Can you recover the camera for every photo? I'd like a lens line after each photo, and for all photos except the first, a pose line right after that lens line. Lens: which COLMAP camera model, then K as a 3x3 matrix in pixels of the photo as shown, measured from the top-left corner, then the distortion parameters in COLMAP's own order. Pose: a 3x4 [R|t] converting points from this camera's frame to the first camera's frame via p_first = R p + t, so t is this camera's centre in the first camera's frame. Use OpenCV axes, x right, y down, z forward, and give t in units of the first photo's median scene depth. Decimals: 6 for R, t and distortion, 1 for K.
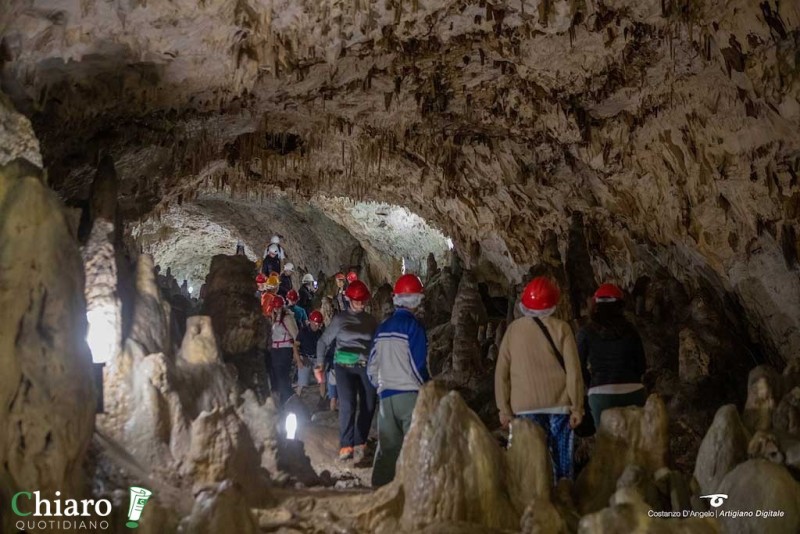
lens RADIAL K [[938.2, 0, 400.0], [0, 938.2, 267.0], [0, 0, 1]] dist [-0.018977, -0.012623]
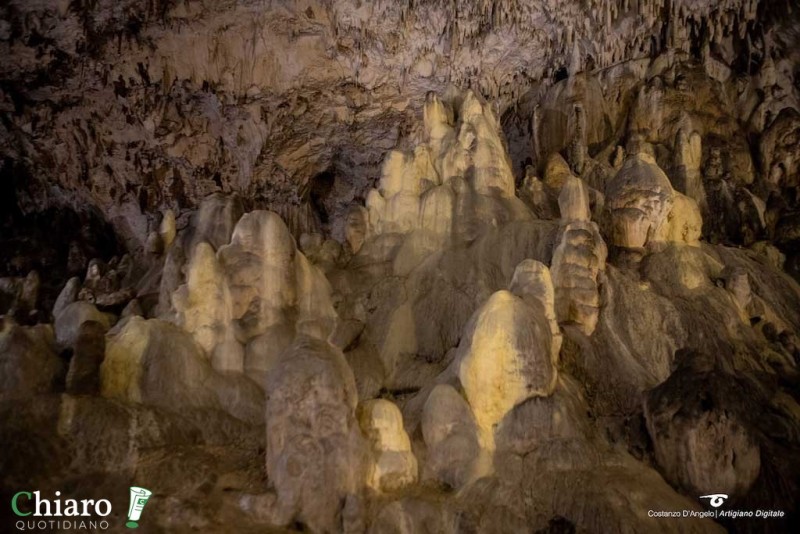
lens RADIAL K [[575.0, 0, 400.0], [0, 575.0, 267.0], [0, 0, 1]] dist [-0.089028, 0.085240]
pose [[0.696858, 0.065518, 0.714210, -0.004829], [-0.131063, 0.990683, 0.036999, -0.001198], [-0.705132, -0.119389, 0.698953, -0.105547]]
